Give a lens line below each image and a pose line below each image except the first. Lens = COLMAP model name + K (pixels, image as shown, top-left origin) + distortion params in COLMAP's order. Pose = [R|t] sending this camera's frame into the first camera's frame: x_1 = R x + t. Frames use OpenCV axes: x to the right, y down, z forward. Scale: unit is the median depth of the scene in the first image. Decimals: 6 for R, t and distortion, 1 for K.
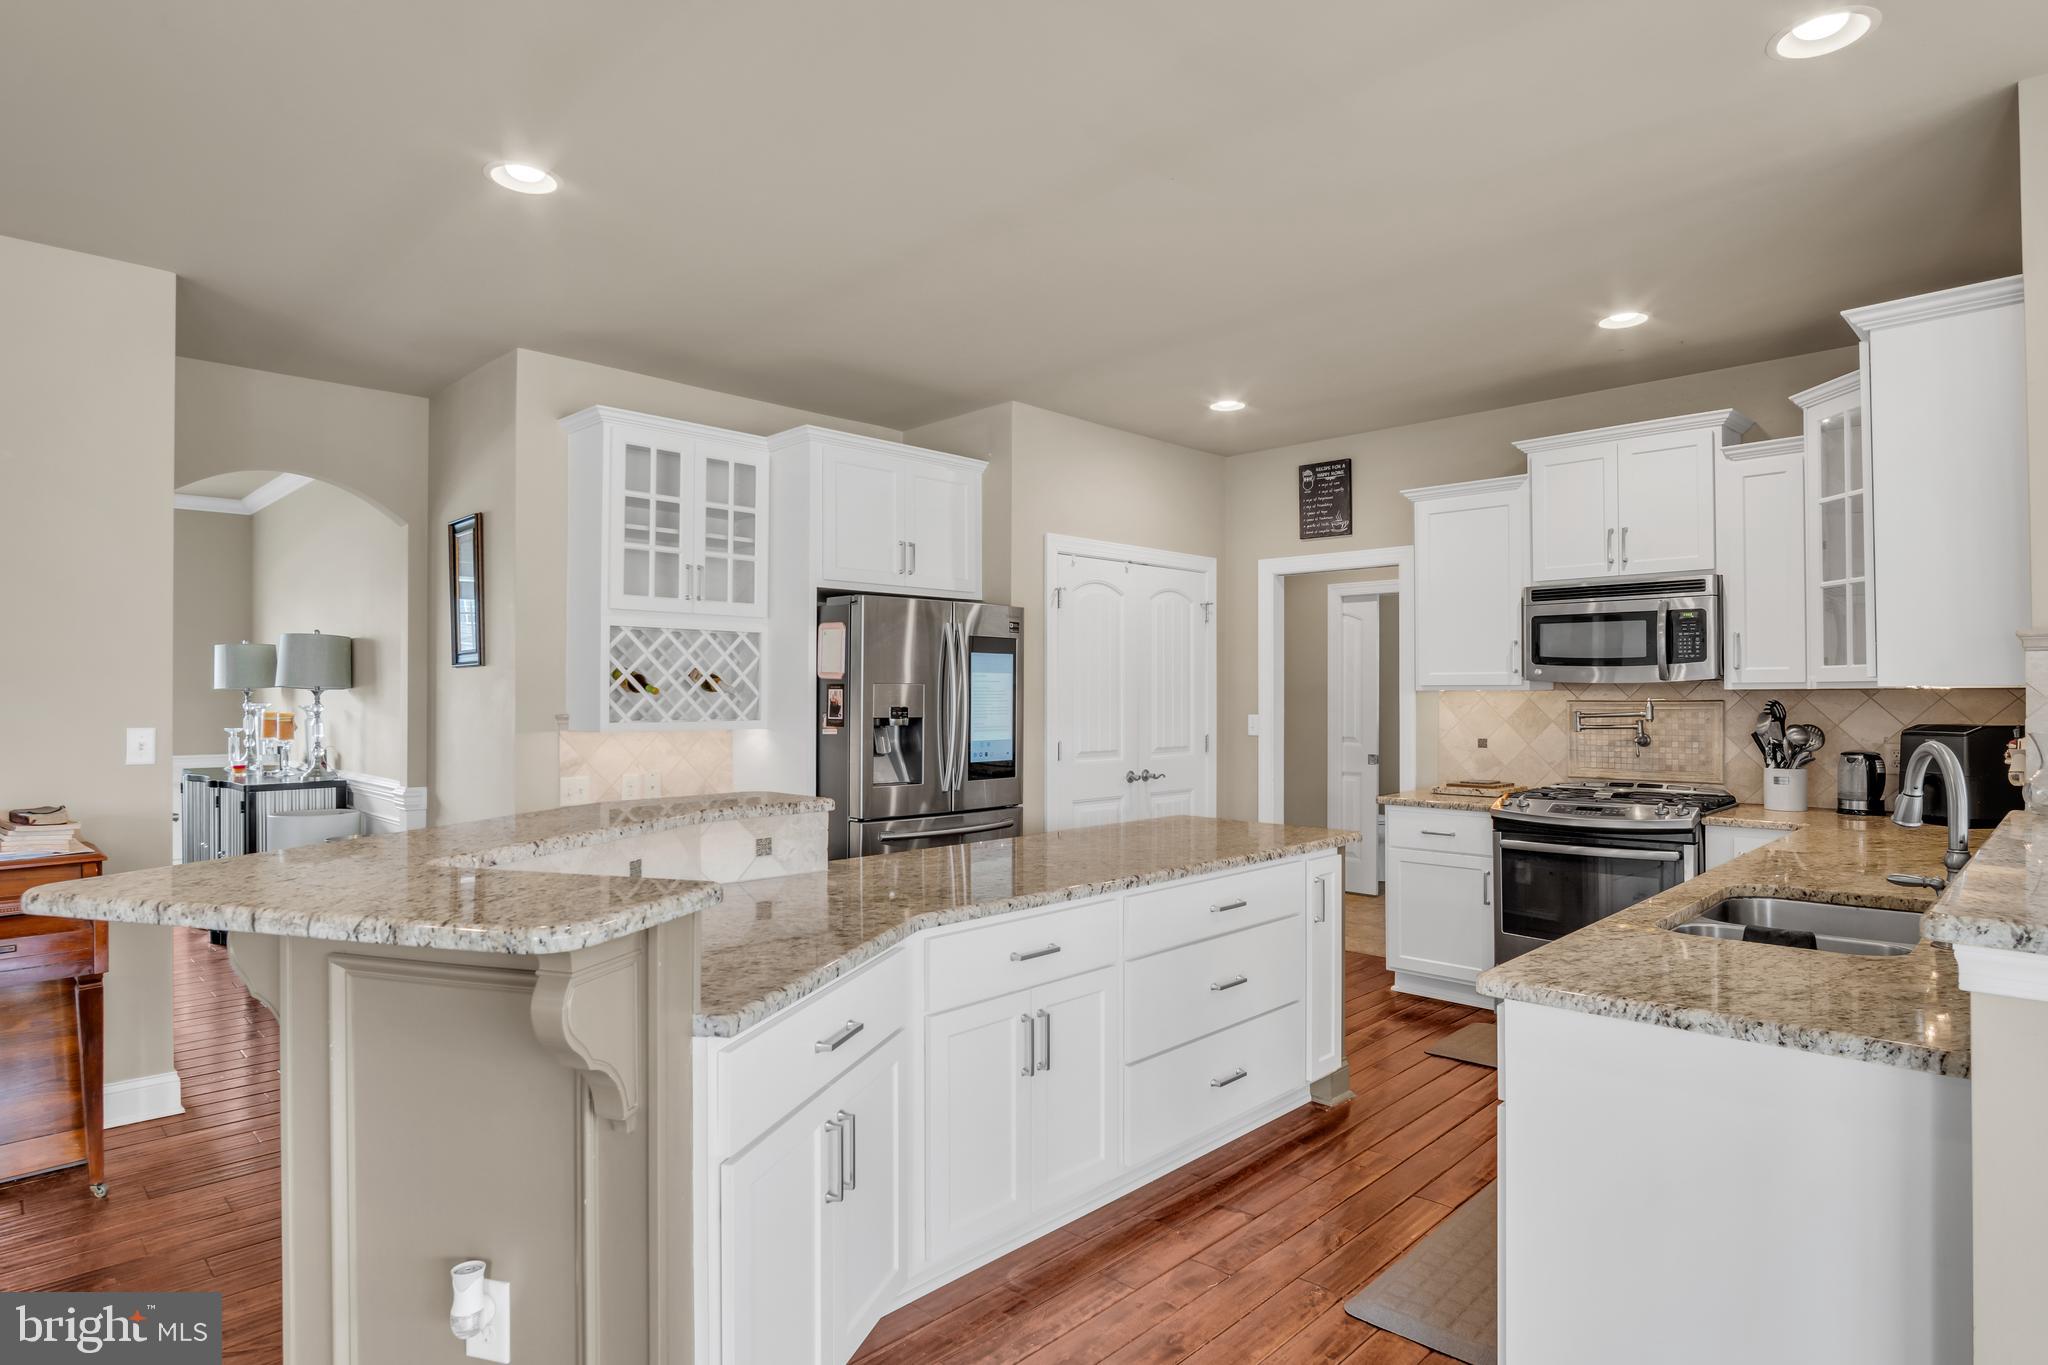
lens RADIAL K [[1101.1, 0, 1031.3], [0, 1101.1, 685.4], [0, 0, 1]] dist [-0.025542, 0.001064]
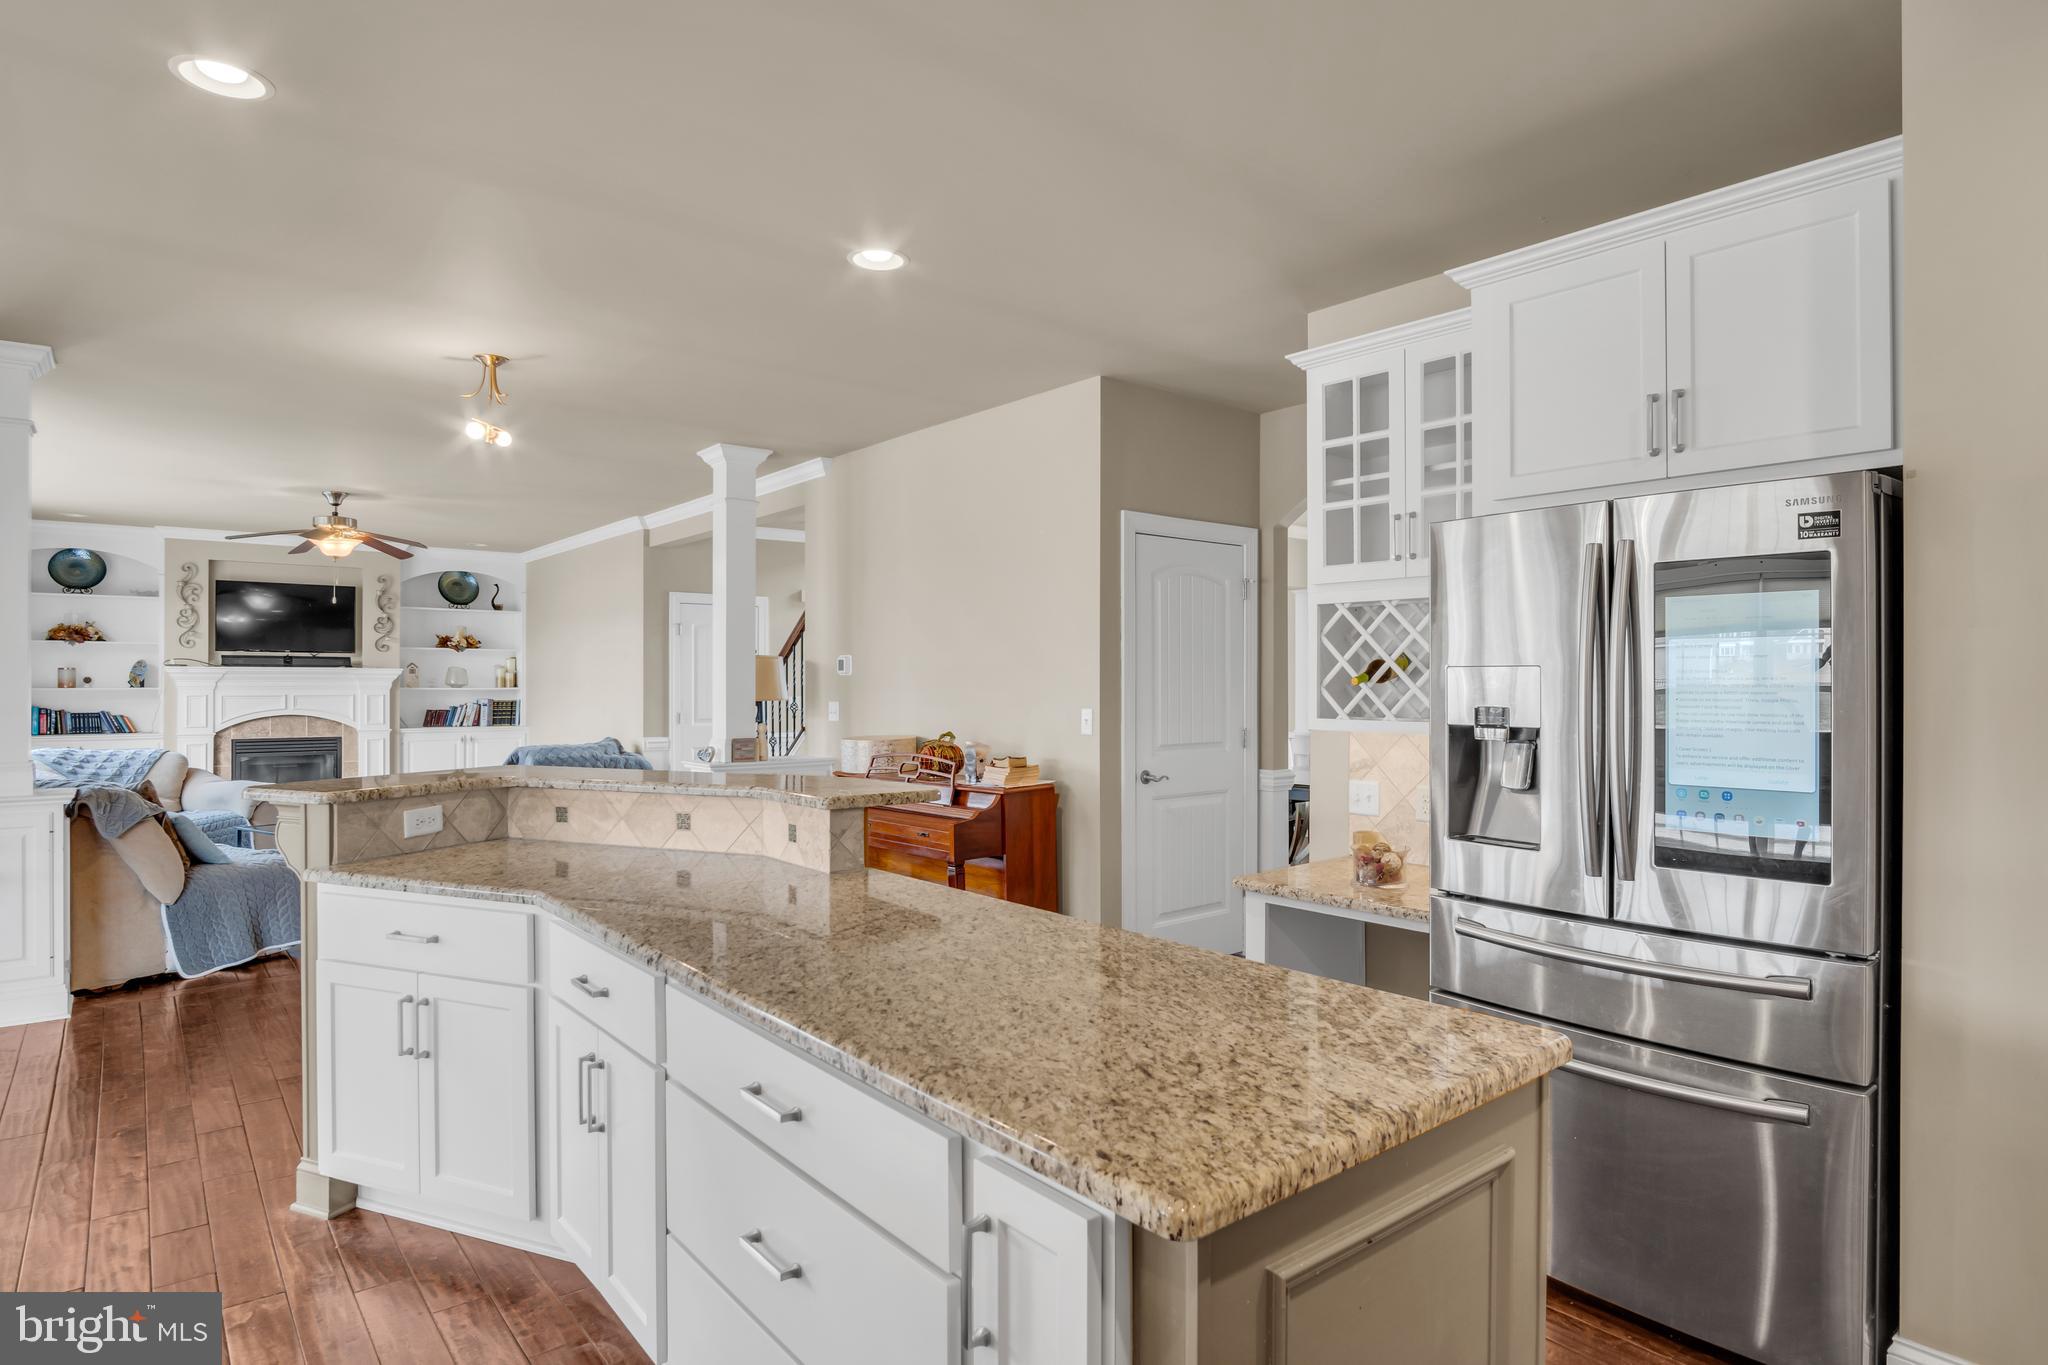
lens RADIAL K [[1101.1, 0, 1031.3], [0, 1101.1, 685.4], [0, 0, 1]] dist [-0.025542, 0.001064]
pose [[-0.103771, 0.000583, -0.994601, 0.460114], [0.007445, 0.999972, -0.000190, 0.006325], [0.994573, -0.007424, -0.103772, 0.808369]]
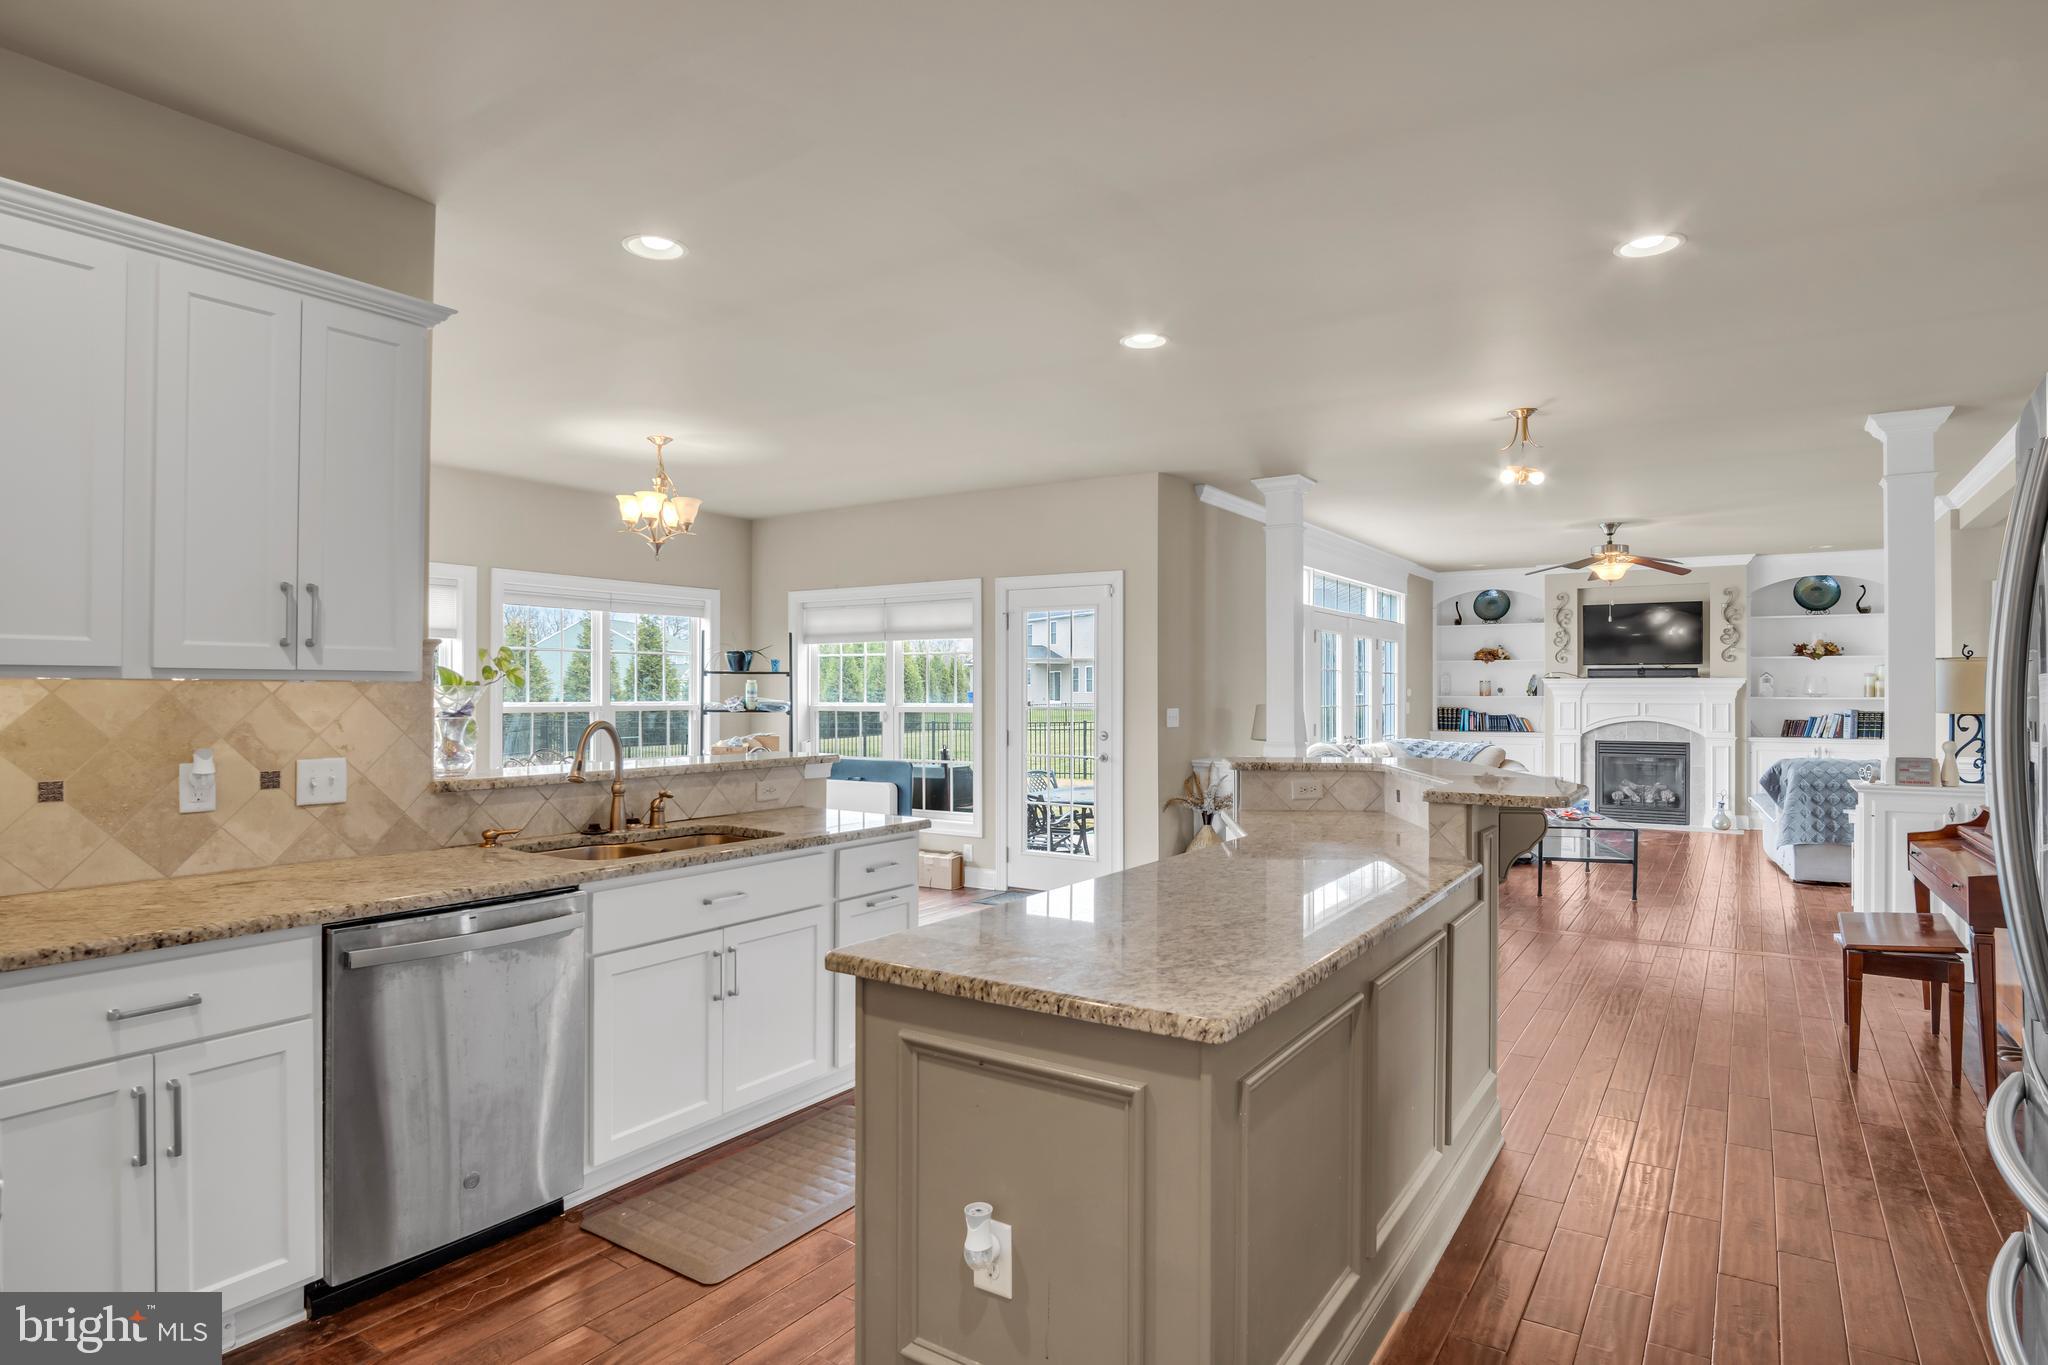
lens RADIAL K [[1101.1, 0, 1031.3], [0, 1101.1, 685.4], [0, 0, 1]] dist [-0.025542, 0.001064]
pose [[-0.981791, -0.003145, -0.189940, 0.246906], [-0.000375, 0.999893, -0.014621, 0.011041], [0.189965, -0.014283, -0.981687, 1.253228]]
